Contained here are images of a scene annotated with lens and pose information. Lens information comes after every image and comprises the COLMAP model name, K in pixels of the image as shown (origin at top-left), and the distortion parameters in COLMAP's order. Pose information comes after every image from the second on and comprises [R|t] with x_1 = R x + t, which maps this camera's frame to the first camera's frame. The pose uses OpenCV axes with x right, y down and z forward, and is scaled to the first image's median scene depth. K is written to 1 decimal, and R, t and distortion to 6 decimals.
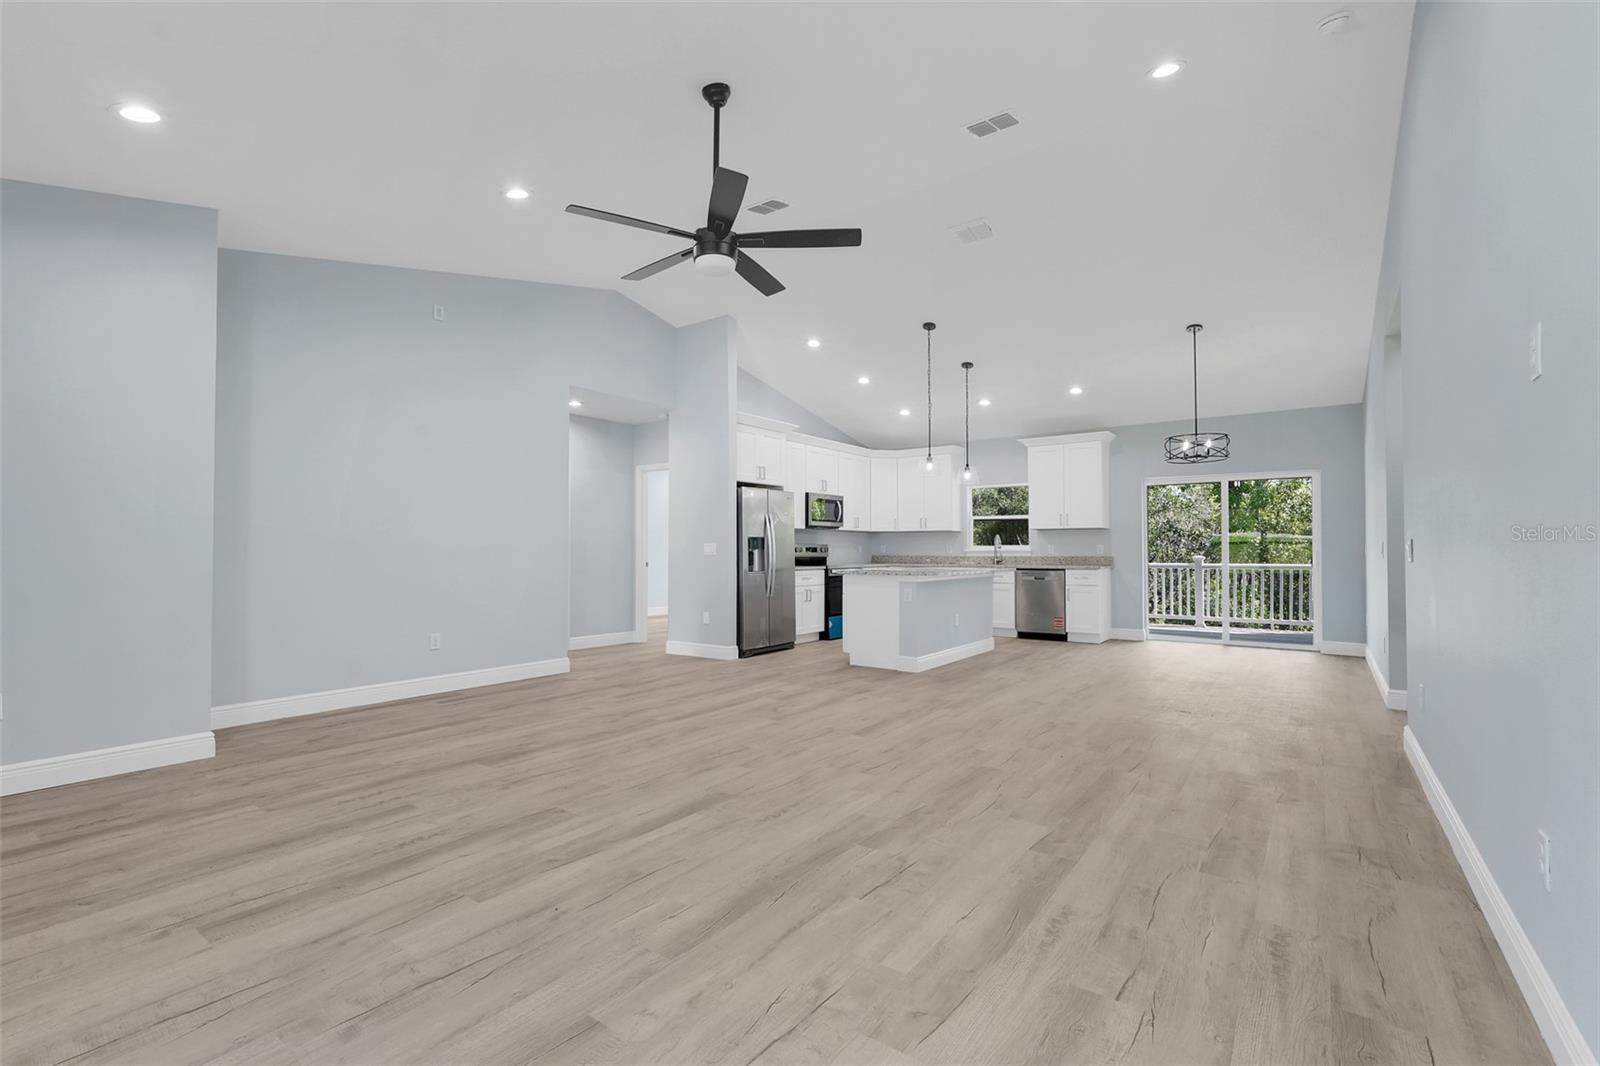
lens RADIAL K [[710.9, 0, 790.4], [0, 710.9, 539.6], [0, 0, 1]] dist [-0.012346, 0.006963]
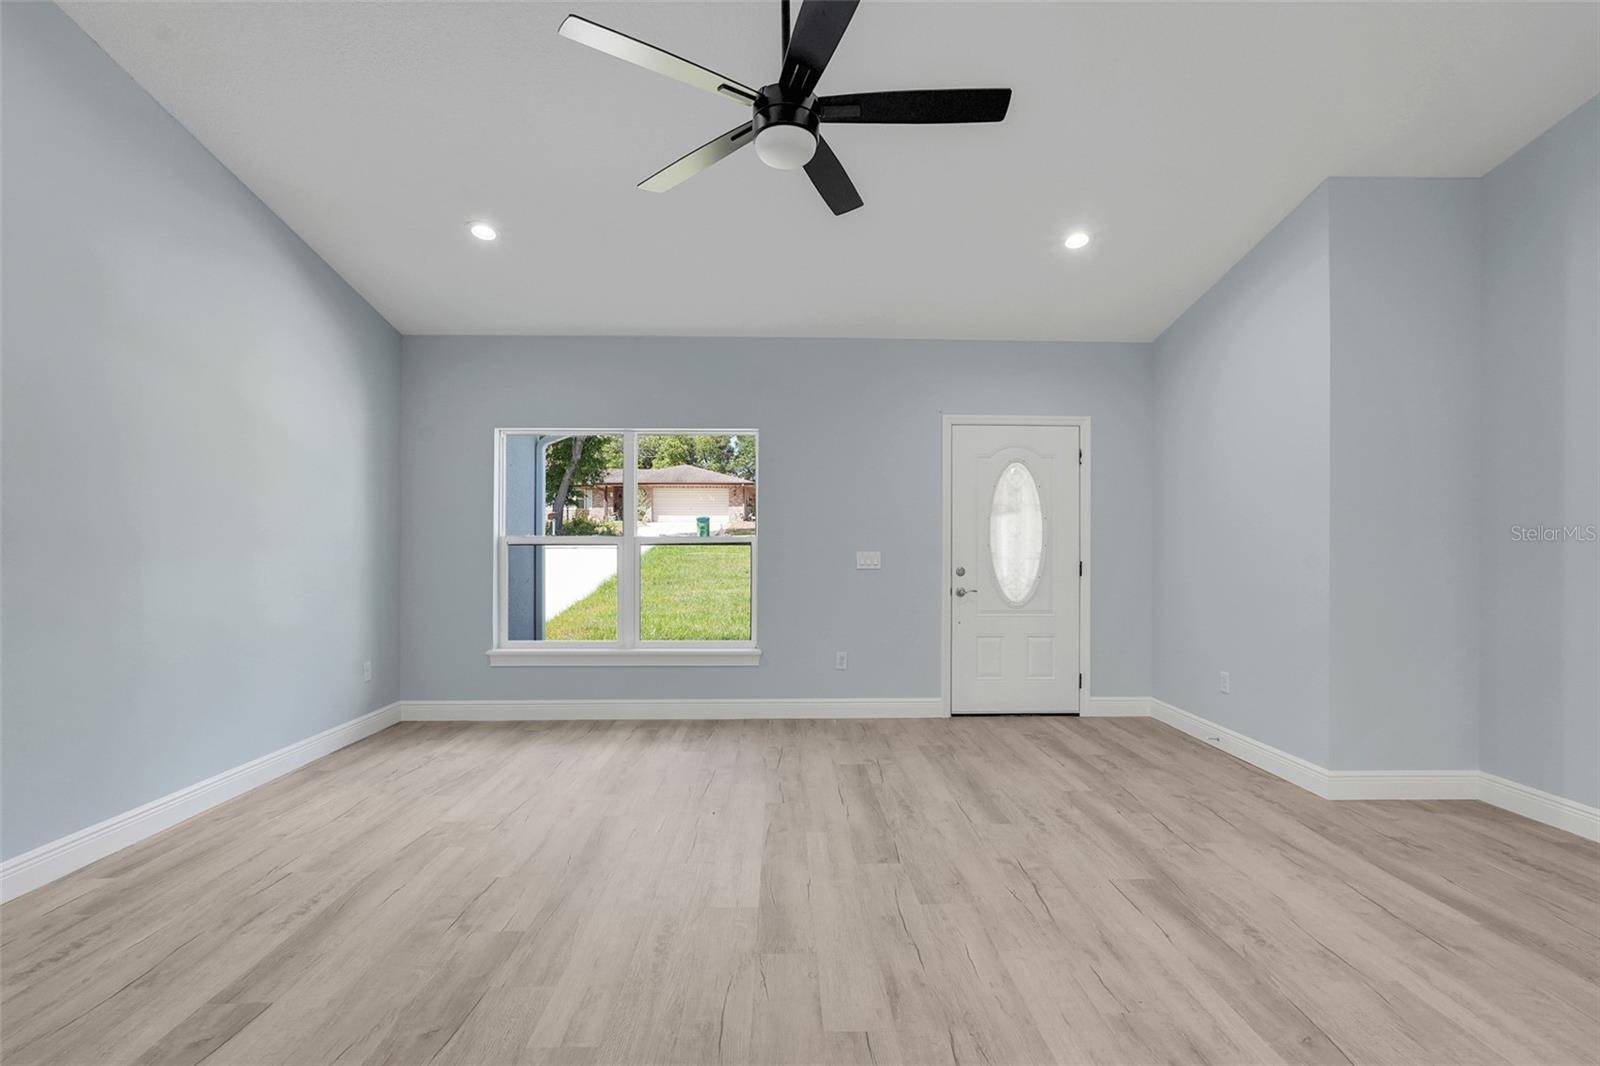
lens RADIAL K [[710.9, 0, 799.4], [0, 710.9, 535.3], [0, 0, 1]] dist [-0.012346, 0.006963]
pose [[-0.785685, -0.011742, -0.618515, 0.171877], [0.007349, 0.999572, -0.028311, -0.001487], [0.618583, -0.026789, -0.785263, 0.887730]]
